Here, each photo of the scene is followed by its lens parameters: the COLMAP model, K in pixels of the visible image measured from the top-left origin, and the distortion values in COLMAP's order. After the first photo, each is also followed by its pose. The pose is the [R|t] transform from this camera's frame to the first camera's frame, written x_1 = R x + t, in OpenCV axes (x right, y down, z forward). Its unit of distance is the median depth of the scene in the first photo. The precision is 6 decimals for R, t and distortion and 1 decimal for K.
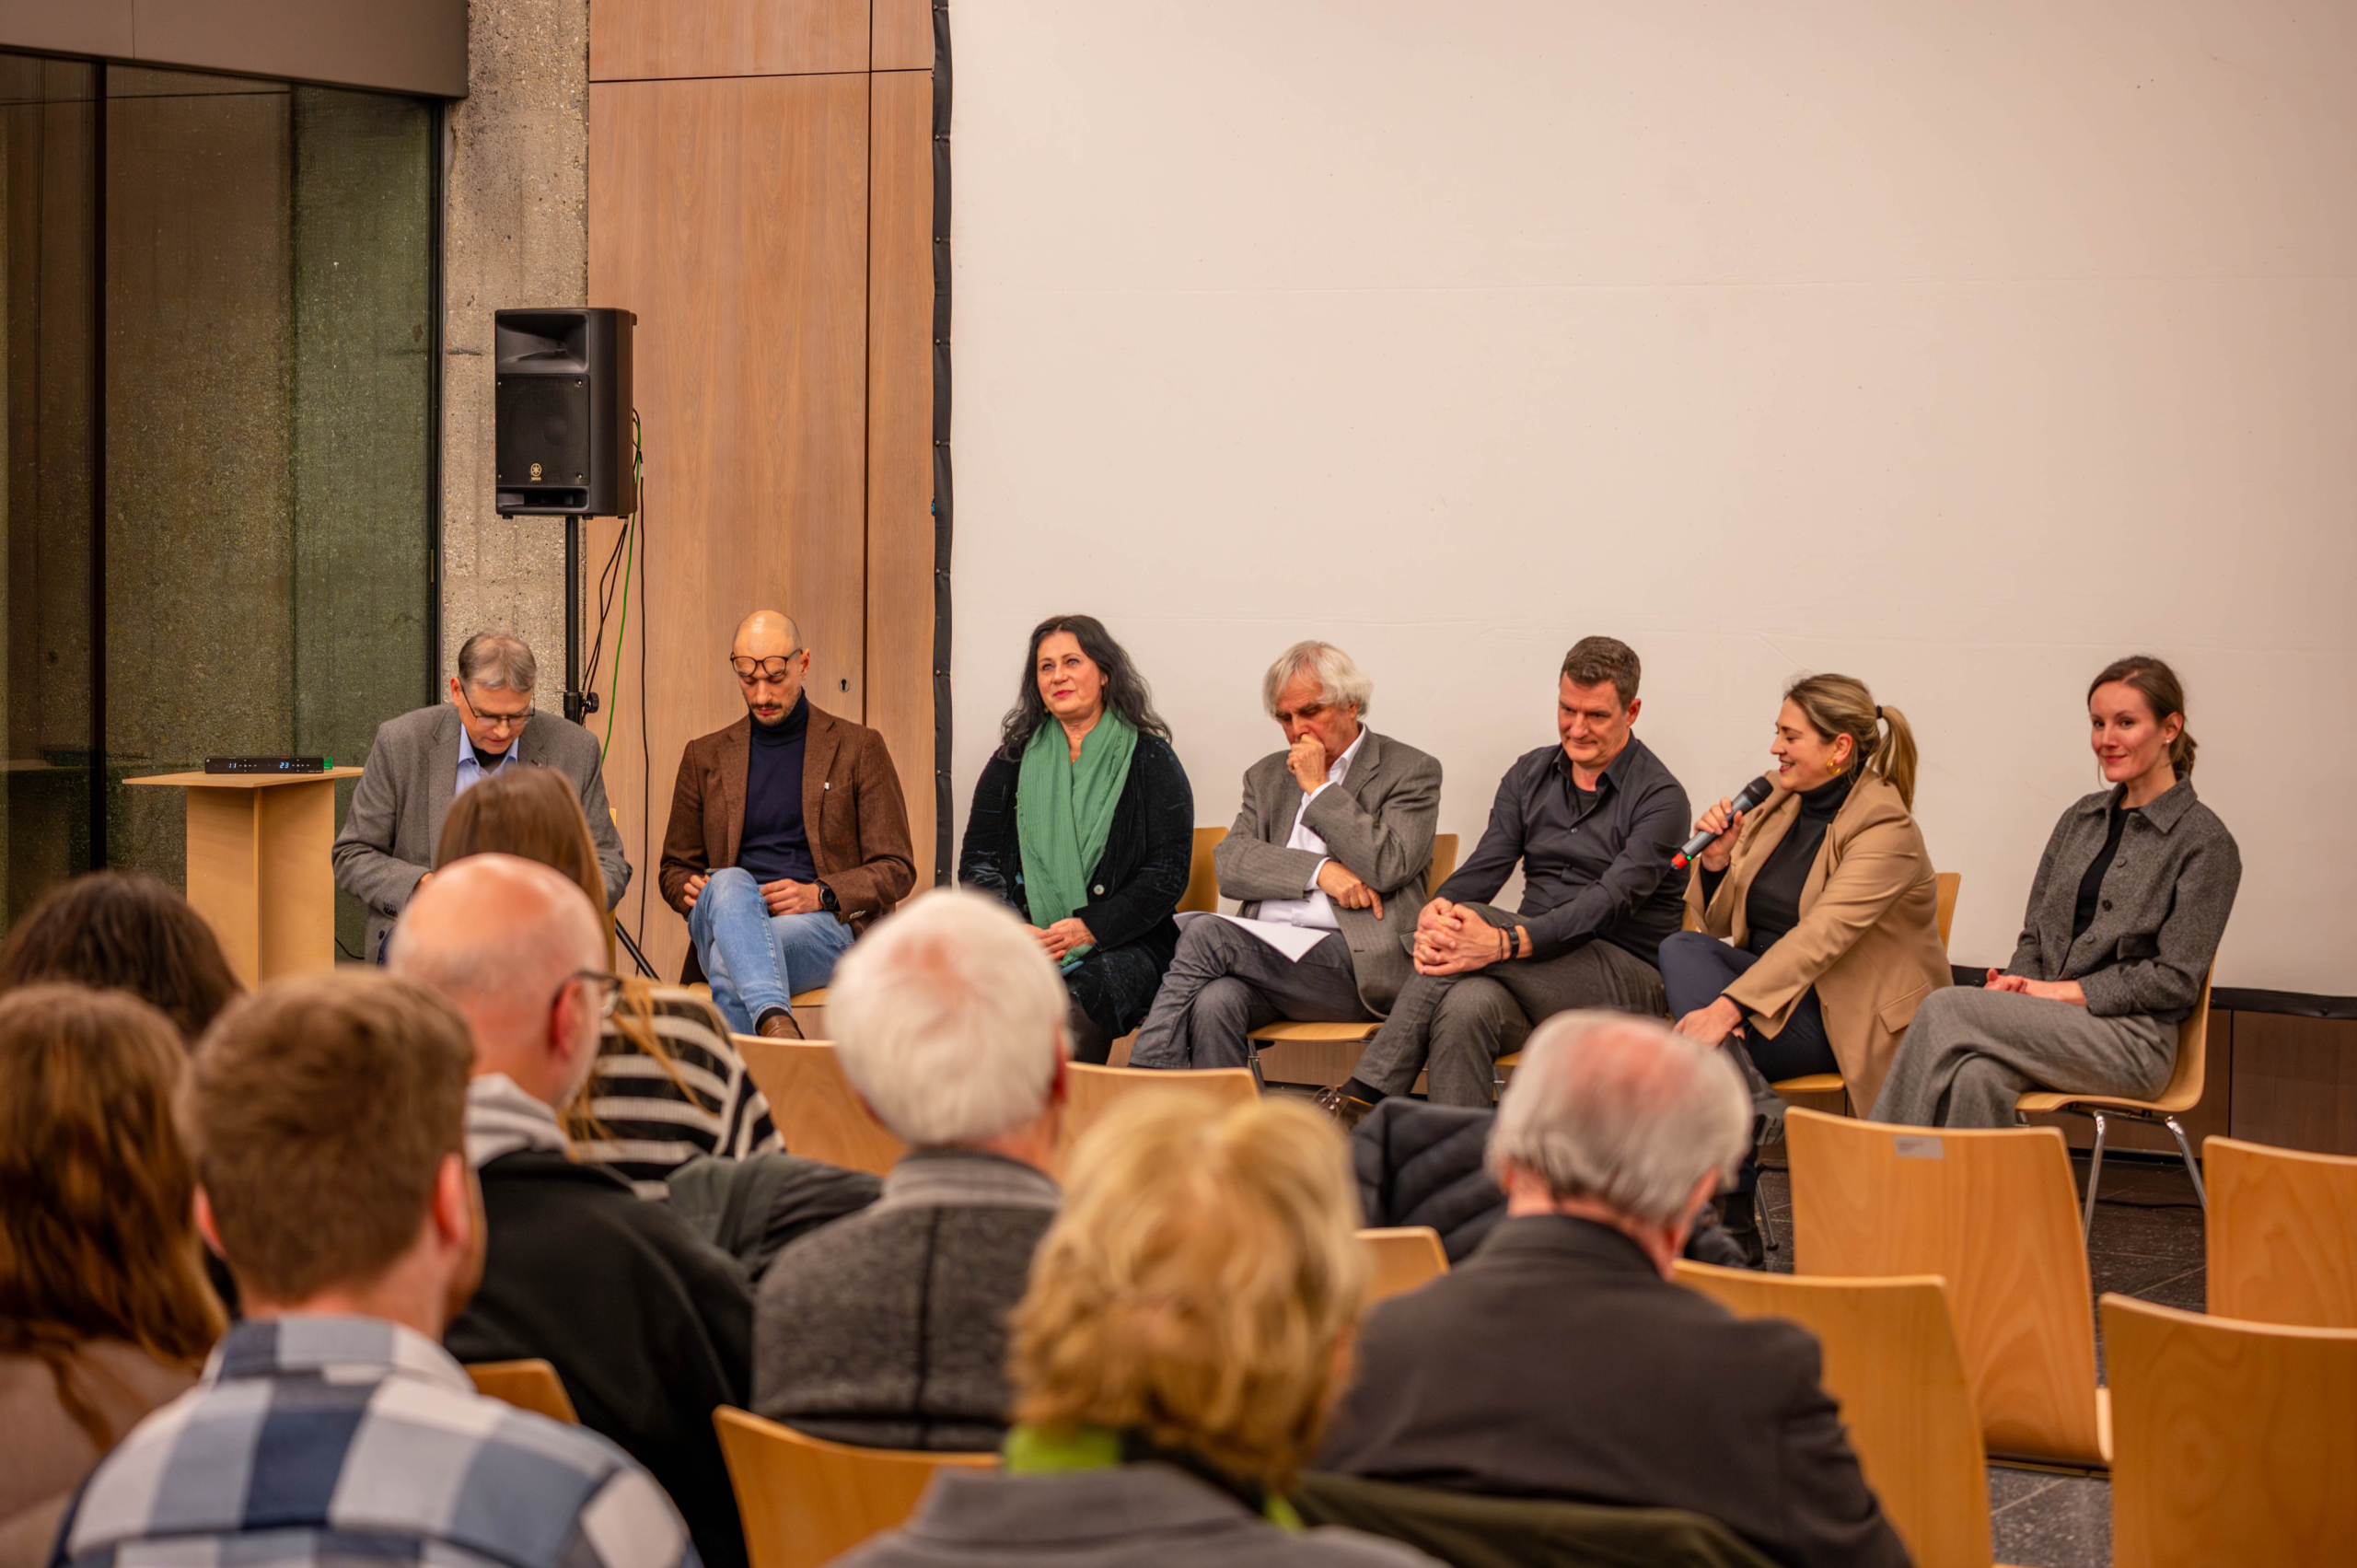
lens RADIAL K [[4983.4, 0, 1177.8], [0, 4983.4, 784.2], [0, 0, 1]] dist [0.086775, 0.000000]
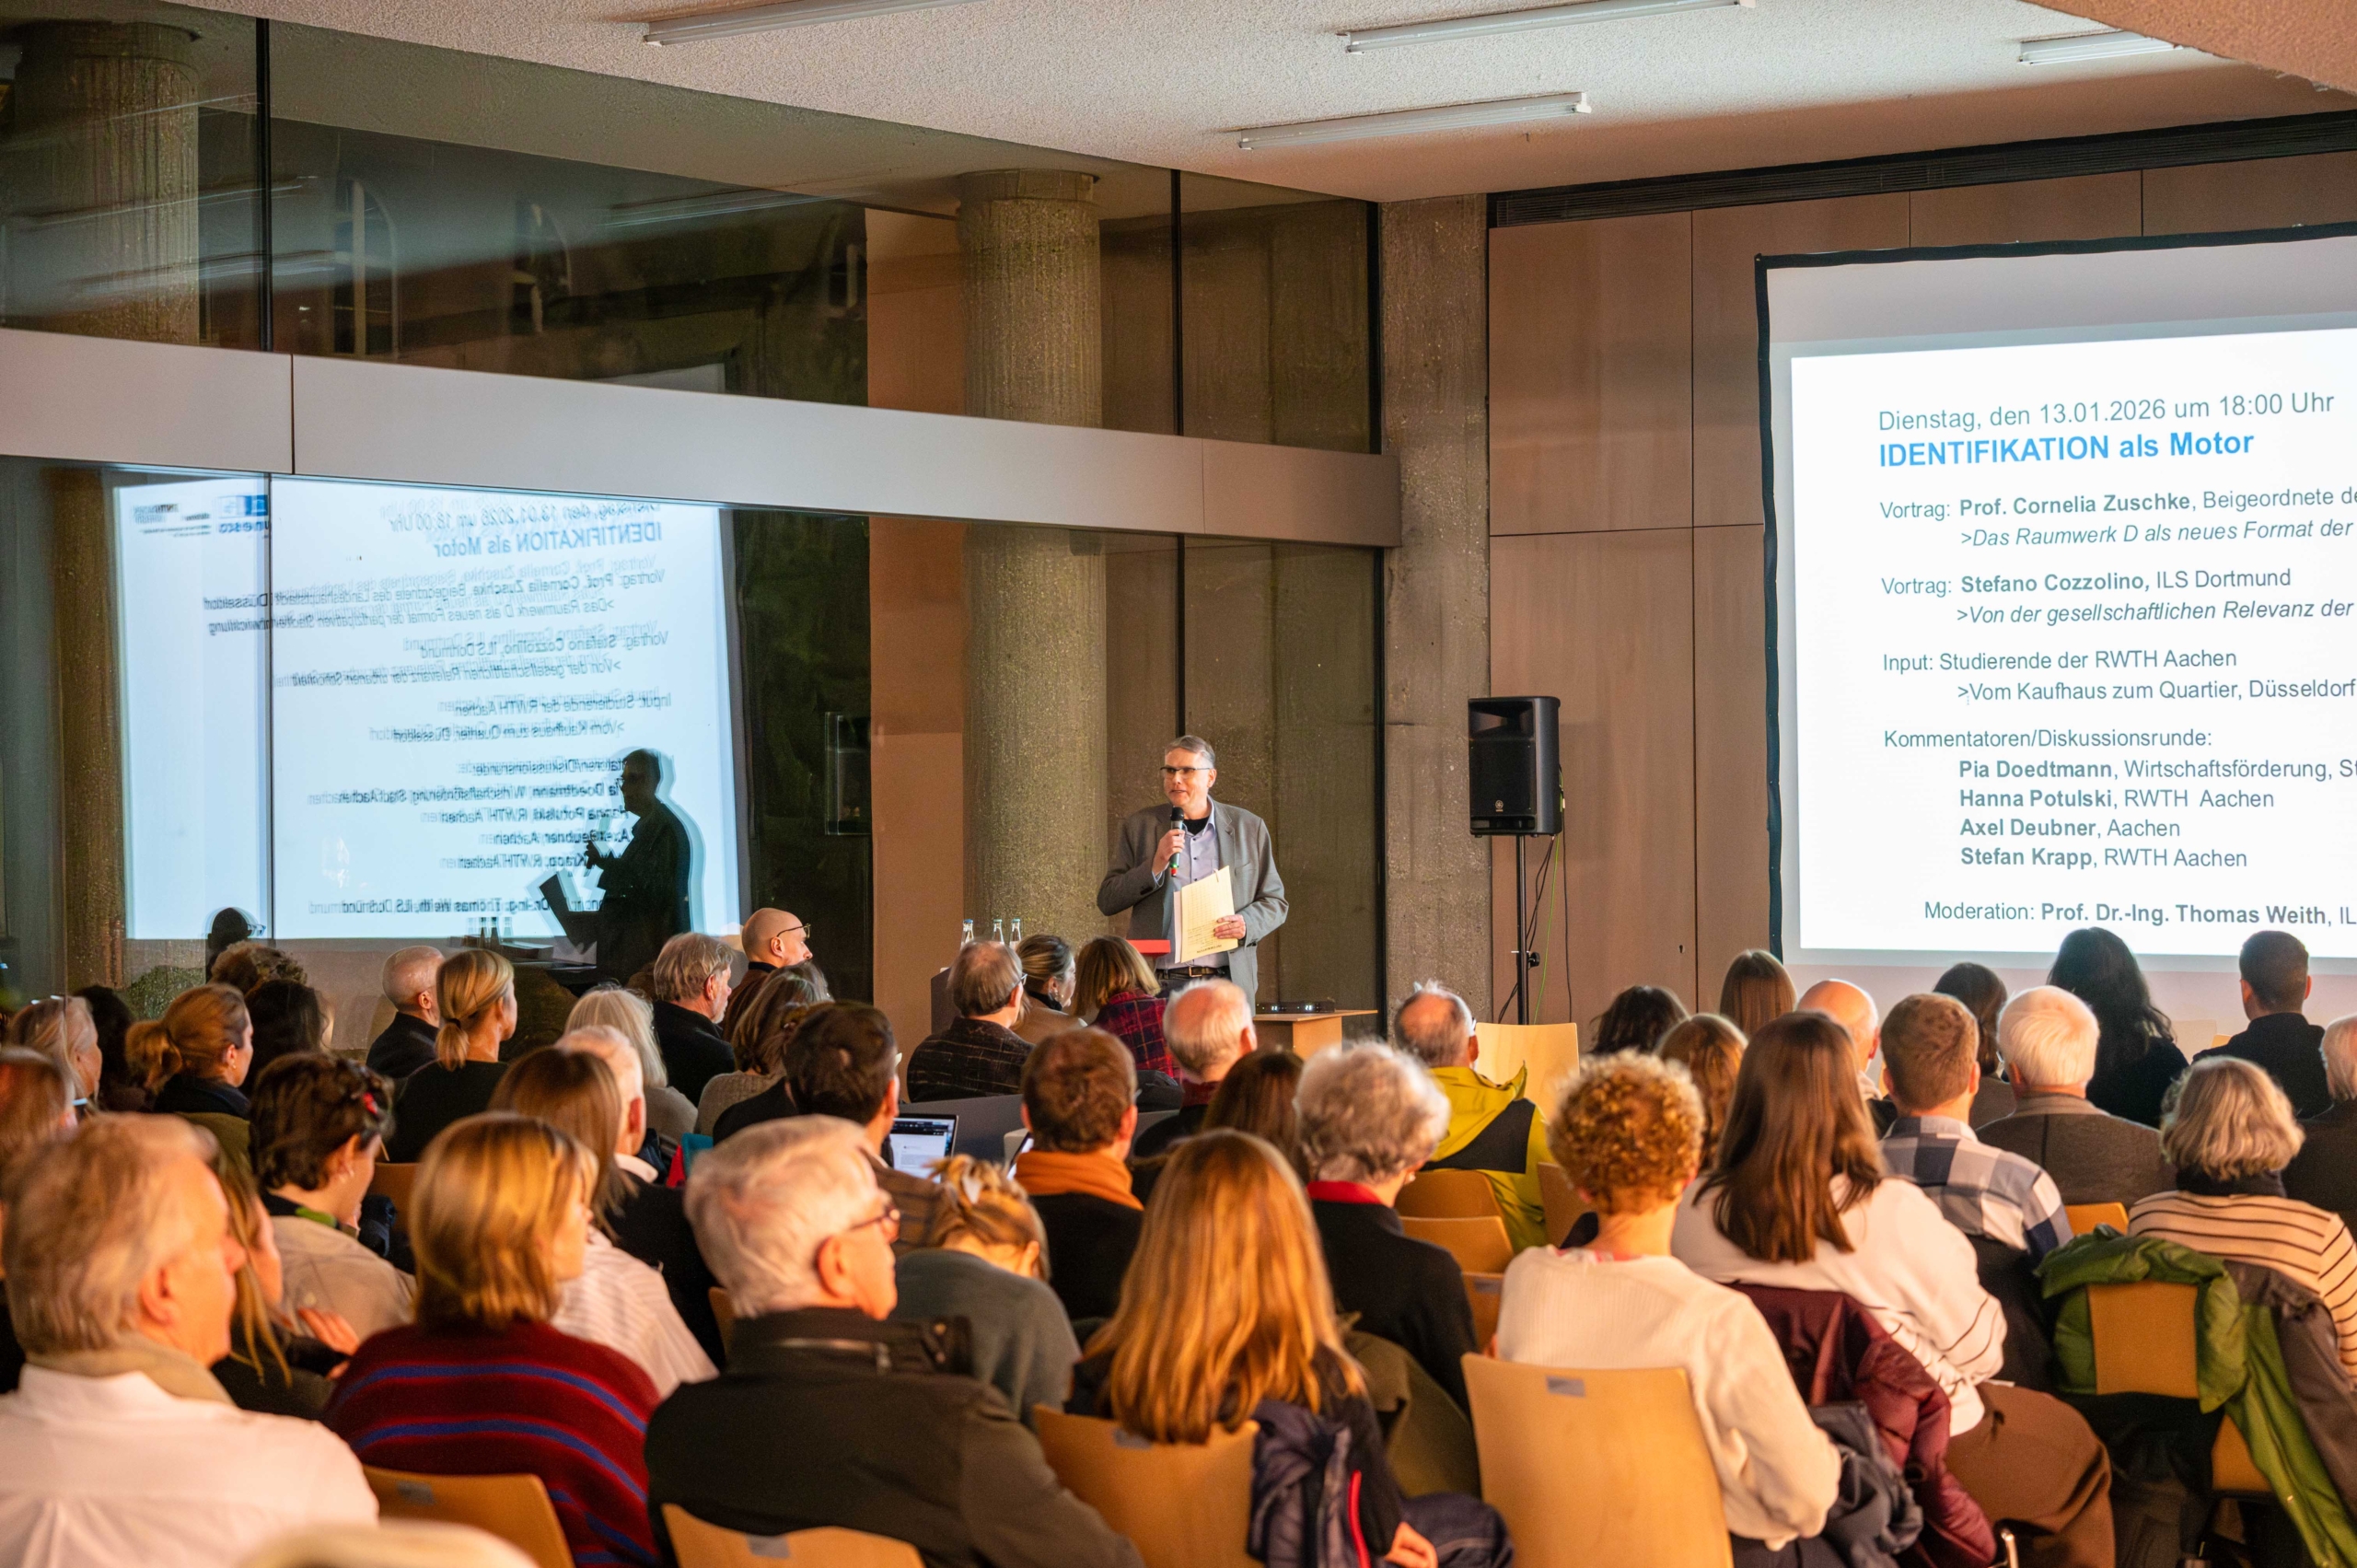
lens RADIAL K [[4940.9, 0, 1177.2], [0, 4940.9, 782.7], [0, 0, 1]] dist [0.043111, 0.000000]
pose [[0.995675, -0.015032, -0.091681, -0.077772], [0.009145, 0.997889, -0.064296, 0.021708], [0.092454, 0.063179, 0.993711, -0.423000]]
